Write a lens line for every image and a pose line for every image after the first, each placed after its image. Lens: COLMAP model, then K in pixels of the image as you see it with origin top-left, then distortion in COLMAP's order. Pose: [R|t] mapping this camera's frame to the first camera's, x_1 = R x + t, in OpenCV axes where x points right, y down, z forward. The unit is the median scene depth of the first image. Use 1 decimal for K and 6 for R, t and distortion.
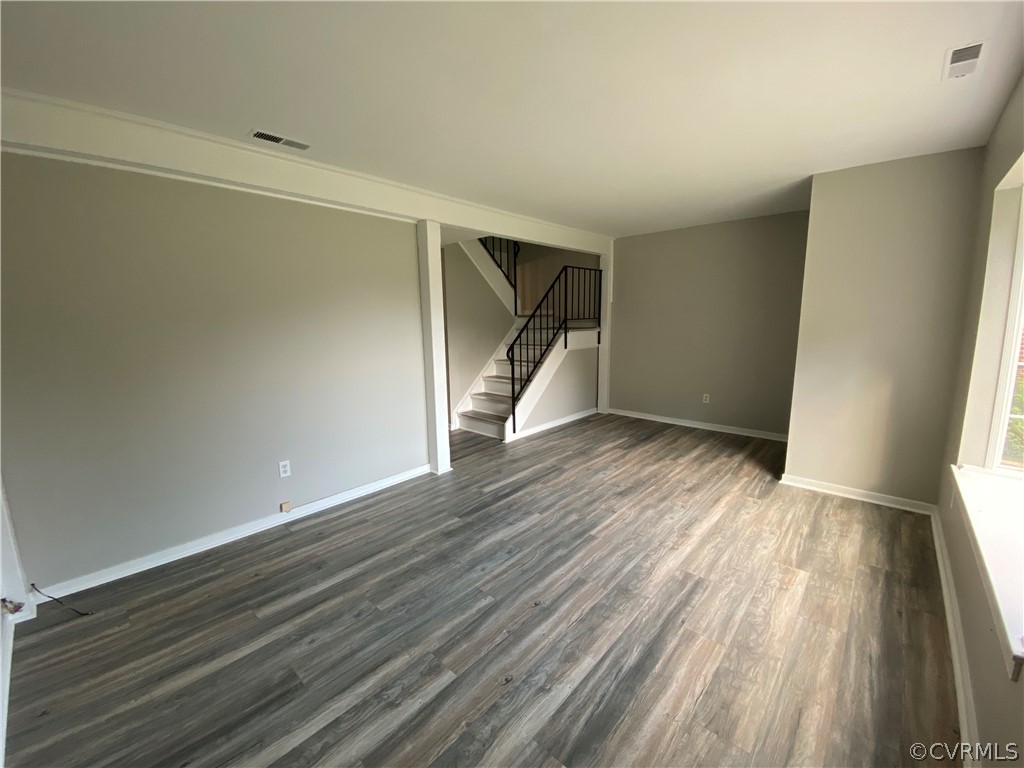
lens RADIAL K [[418.5, 0, 502.0], [0, 418.5, 375.5], [0, 0, 1]] dist [0.008767, -0.011502]
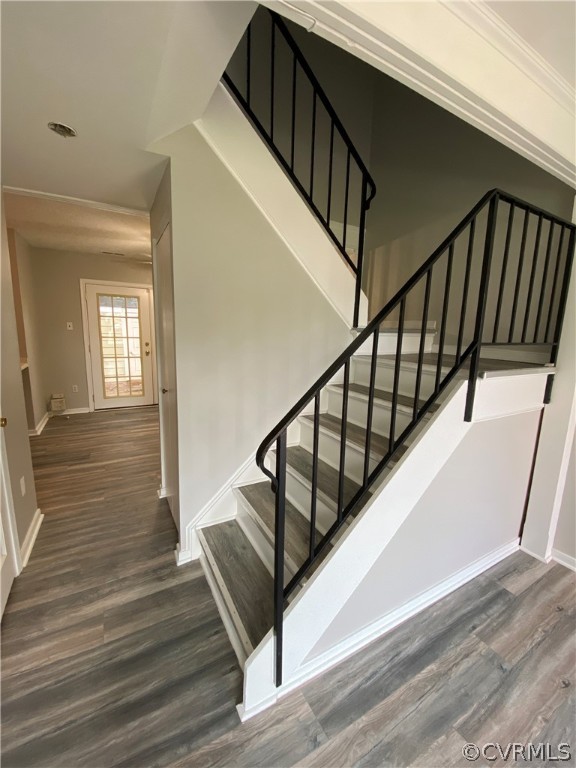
lens RADIAL K [[313.9, 0, 291.2], [0, 313.9, 380.0], [0, 0, 1]] dist [0.008767, -0.011502]
pose [[0.955211, 0.092758, -0.281011, 0.126711], [-0.090316, 0.995678, 0.021657, -0.152536], [0.281806, 0.004693, 0.959460, 1.131862]]
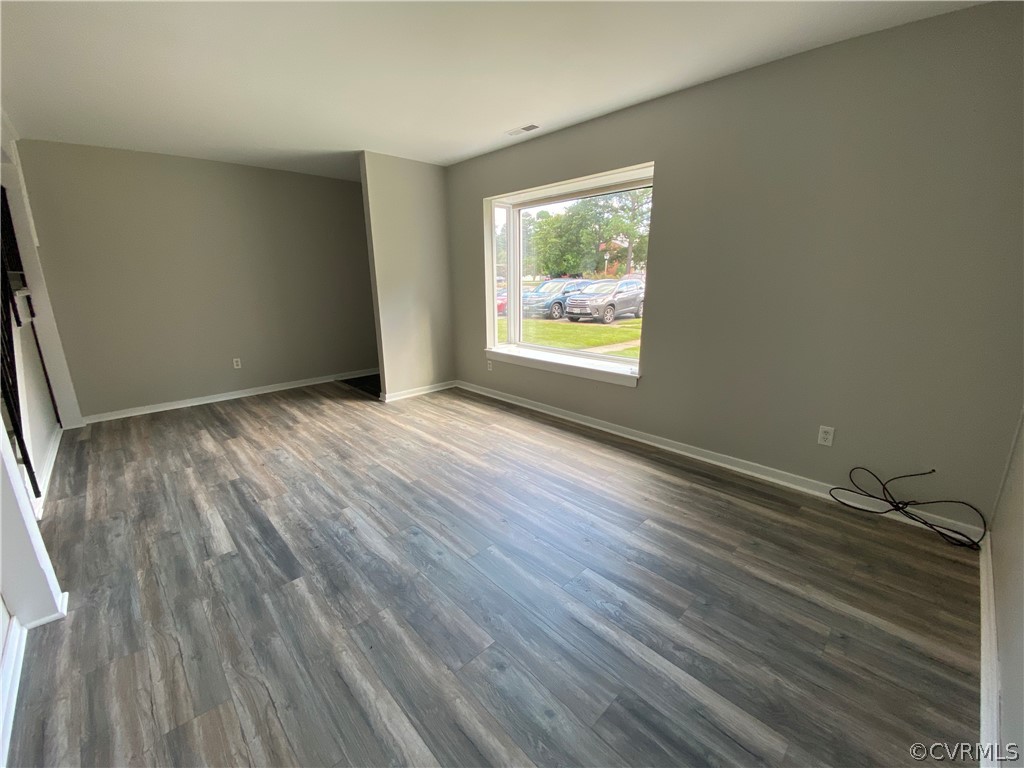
lens RADIAL K [[418.5, 0, 514.0], [0, 418.5, 380.5], [0, 0, 1]] dist [0.008767, -0.011502]
pose [[0.053714, -0.234714, 0.970579, -0.585764], [0.149478, 0.962920, 0.224590, -0.038336], [-0.987305, 0.133017, 0.086807, 0.538816]]
